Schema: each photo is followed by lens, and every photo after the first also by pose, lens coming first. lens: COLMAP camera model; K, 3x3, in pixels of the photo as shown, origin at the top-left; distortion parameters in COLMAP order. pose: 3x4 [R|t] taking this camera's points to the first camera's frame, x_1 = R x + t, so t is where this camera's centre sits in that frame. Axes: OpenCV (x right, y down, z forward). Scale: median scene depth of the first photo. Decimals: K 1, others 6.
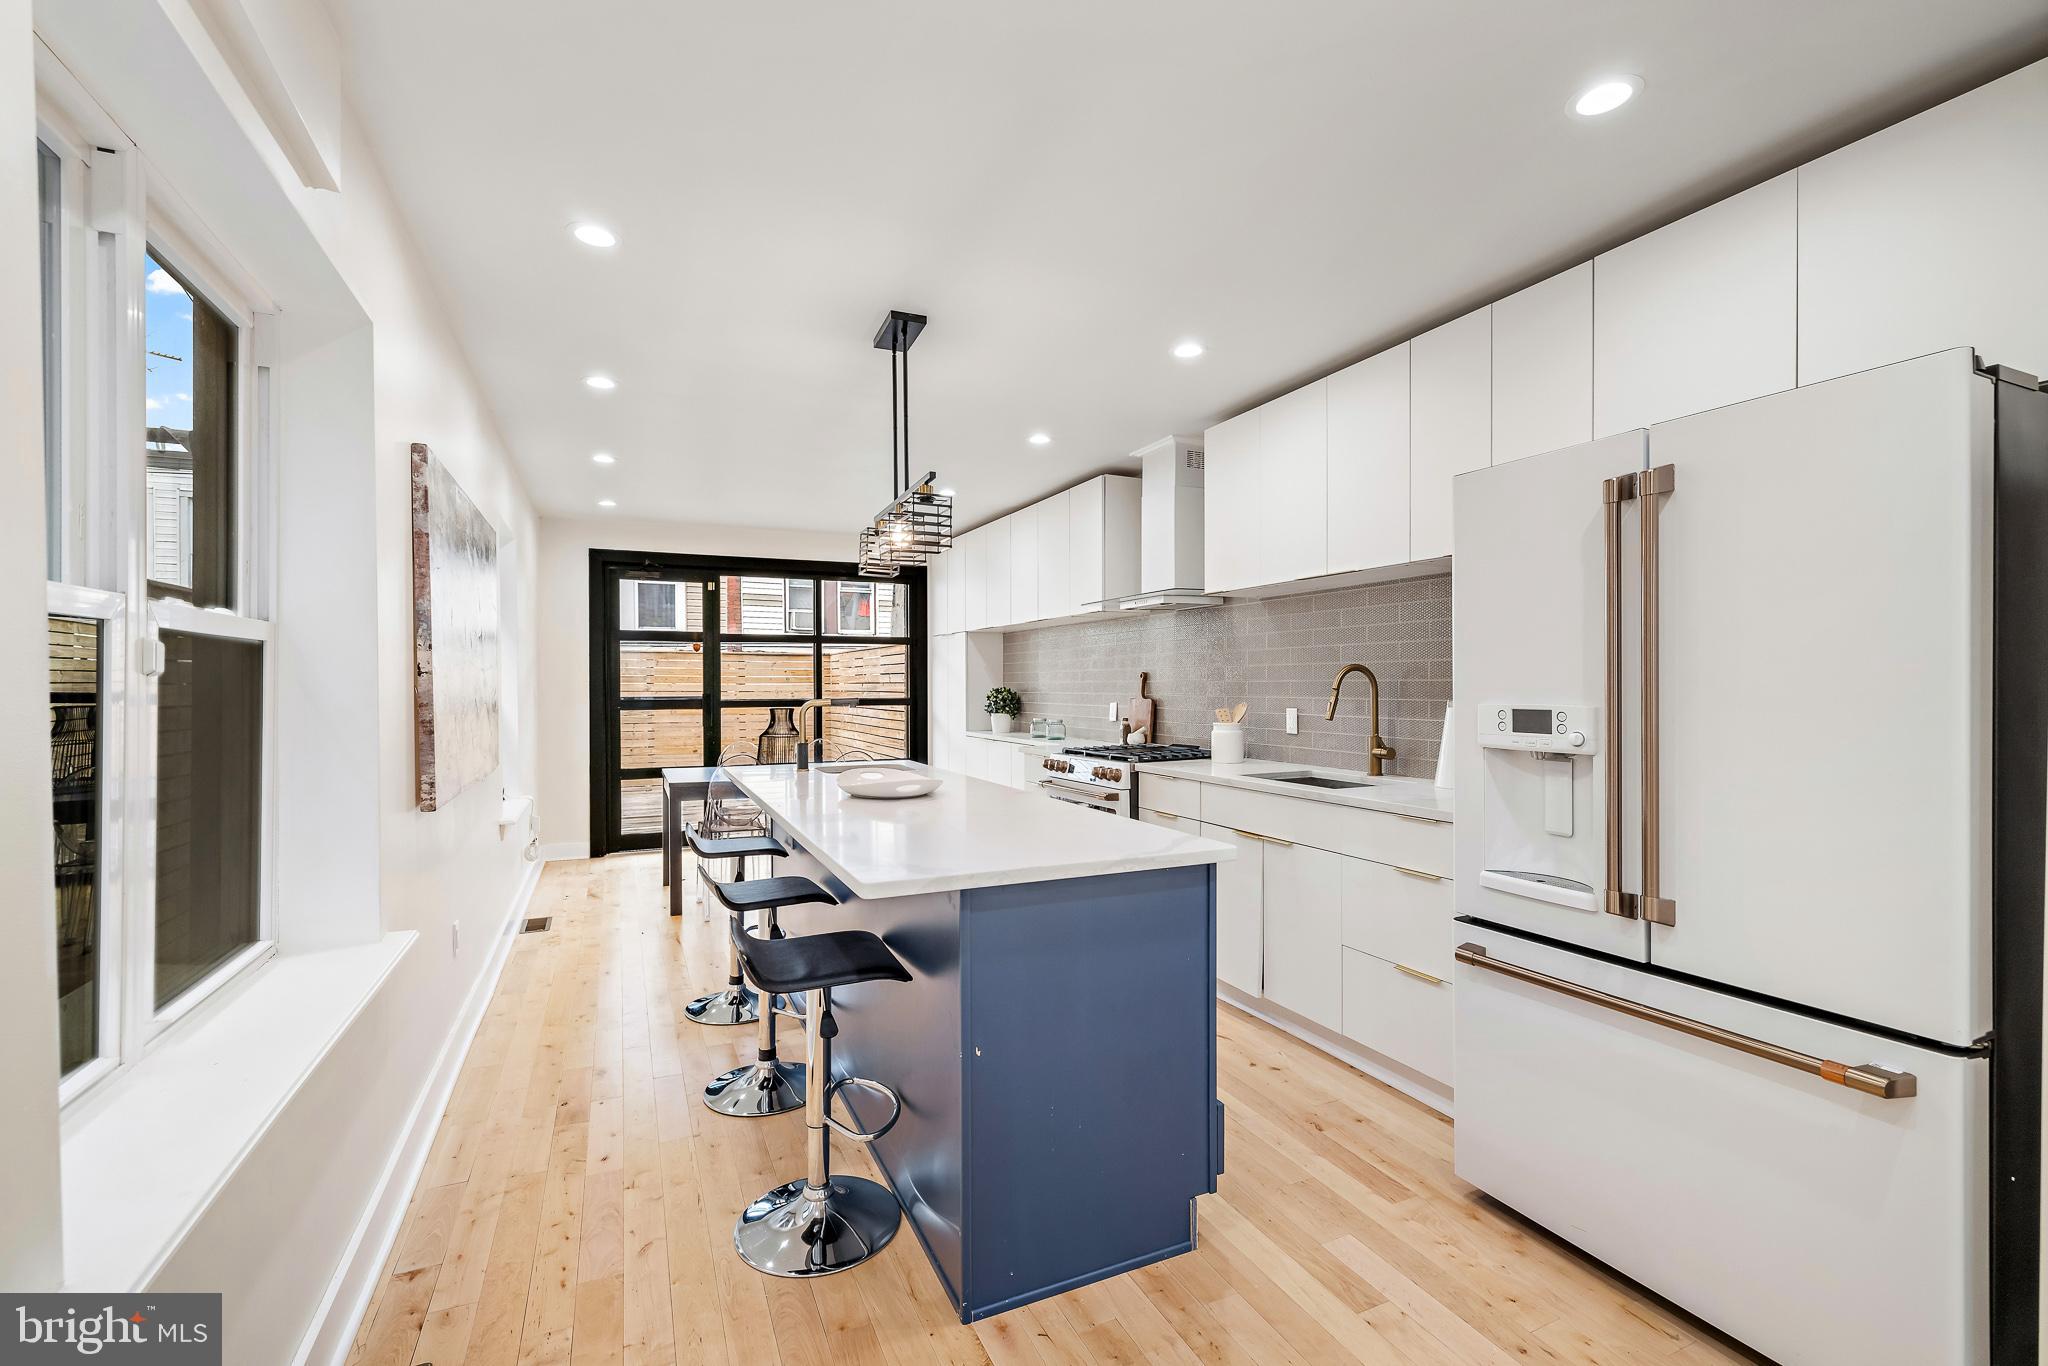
lens RADIAL K [[880.8, 0, 1023.6], [0, 880.8, 688.4], [0, 0, 1]] dist [0.003594, -0.000064]
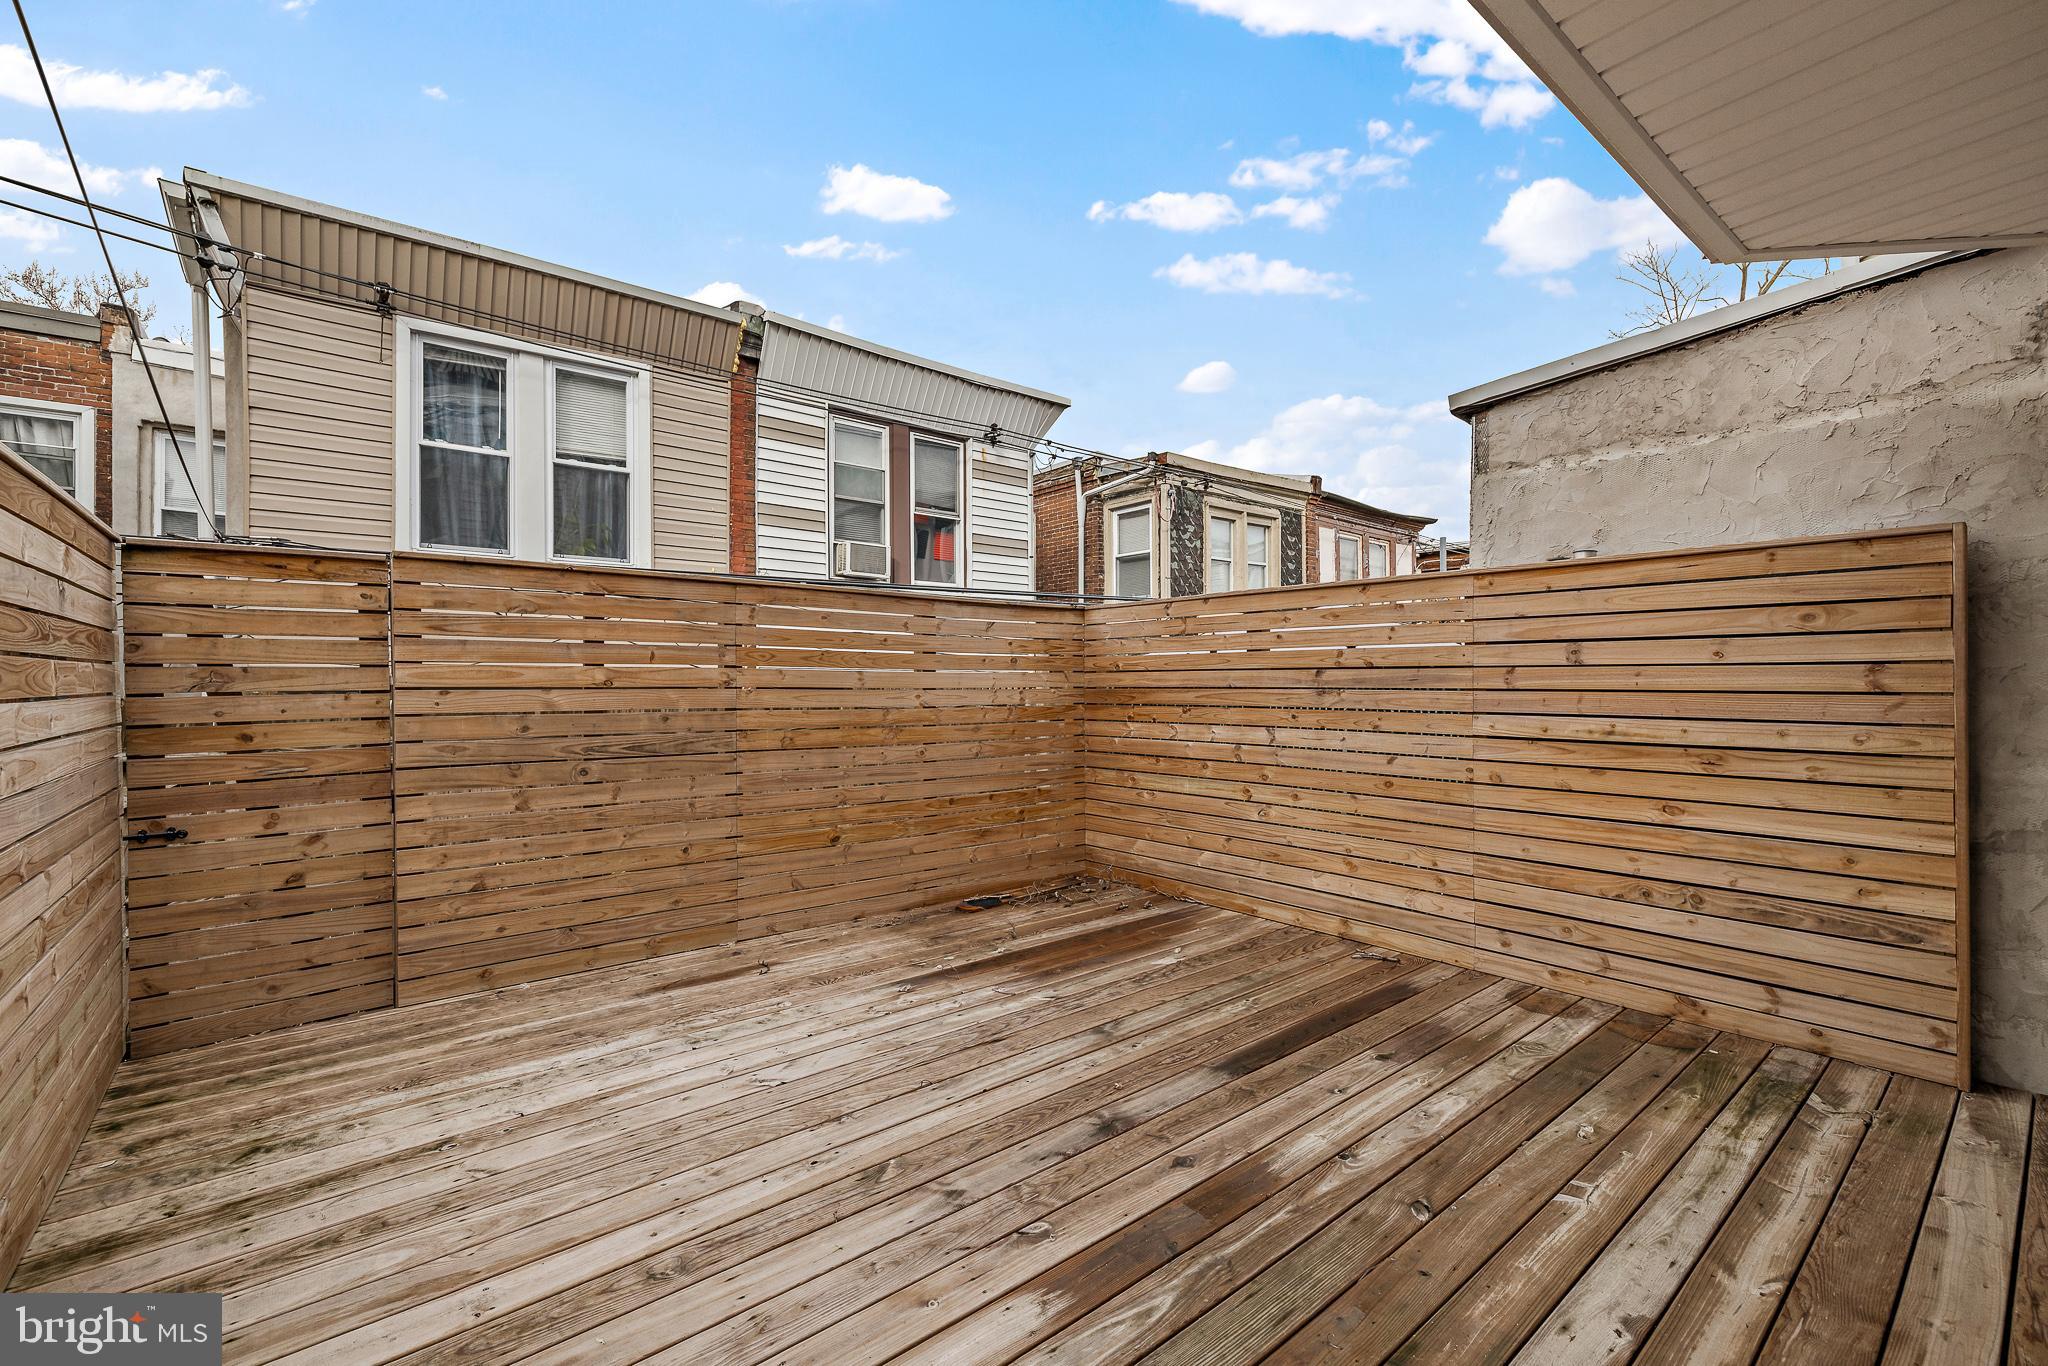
lens RADIAL K [[880.8, 0, 1029.0], [0, 880.8, 685.3], [0, 0, 1]] dist [0.003594, -0.000064]
pose [[0.965061, -0.001225, 0.262022, -1.538641], [0.002396, 0.999989, -0.004150, 0.014859], [-0.262013, 0.004633, 0.965053, 2.335183]]
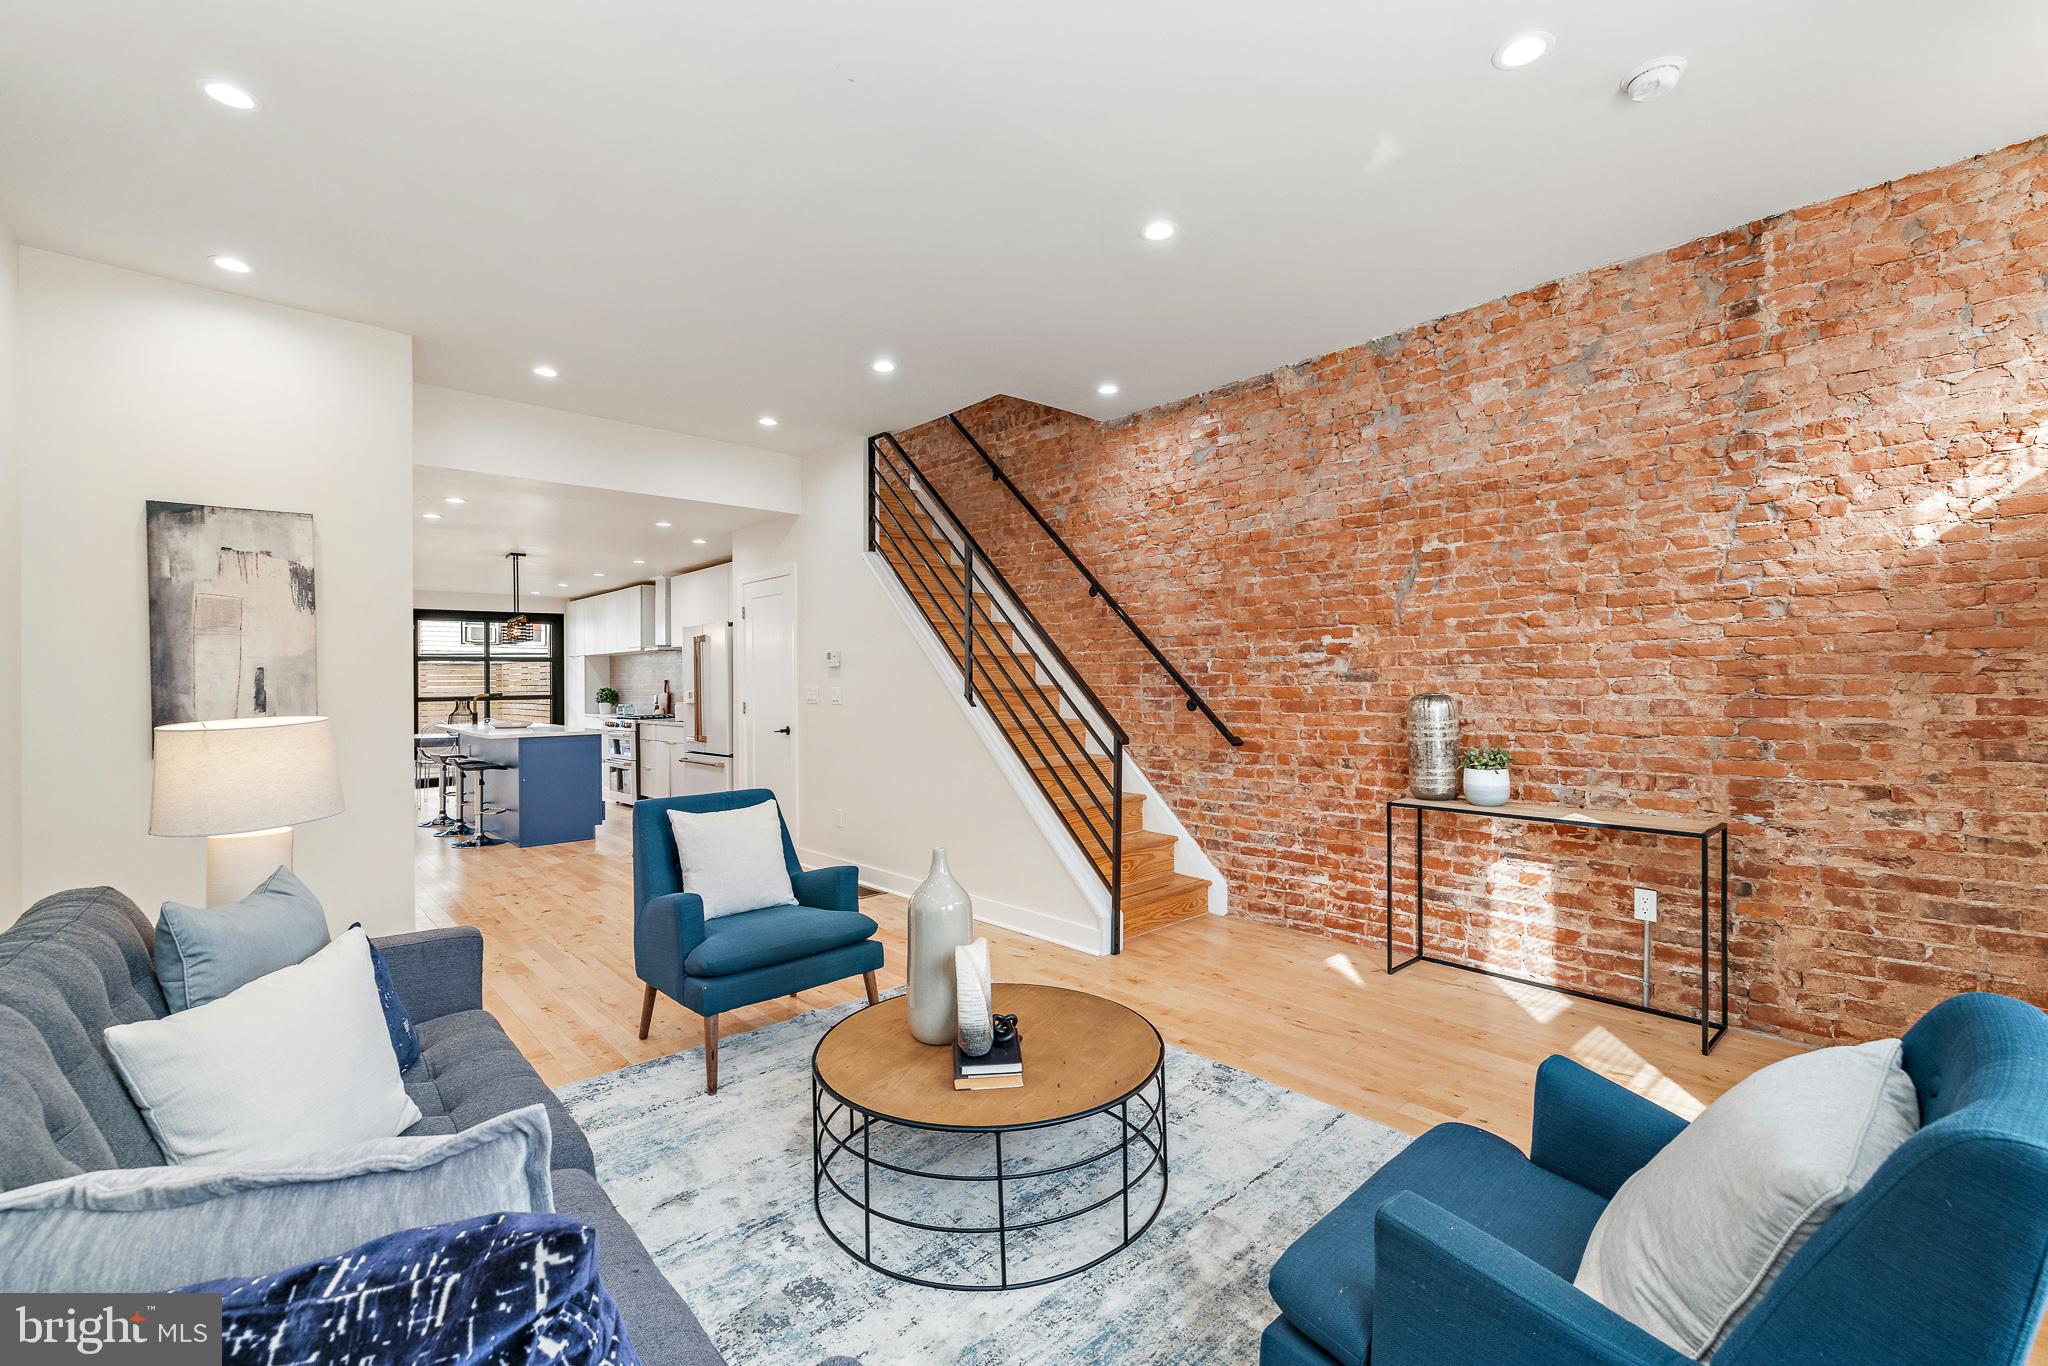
lens RADIAL K [[880.8, 0, 1025.1], [0, 880.8, 677.5], [0, 0, 1]] dist [0.003594, -0.000064]
pose [[0.954628, -0.003537, 0.297779, 0.564538], [0.007221, 0.999910, -0.011274, 0.009339], [-0.297713, 0.012912, 0.954568, -2.102225]]
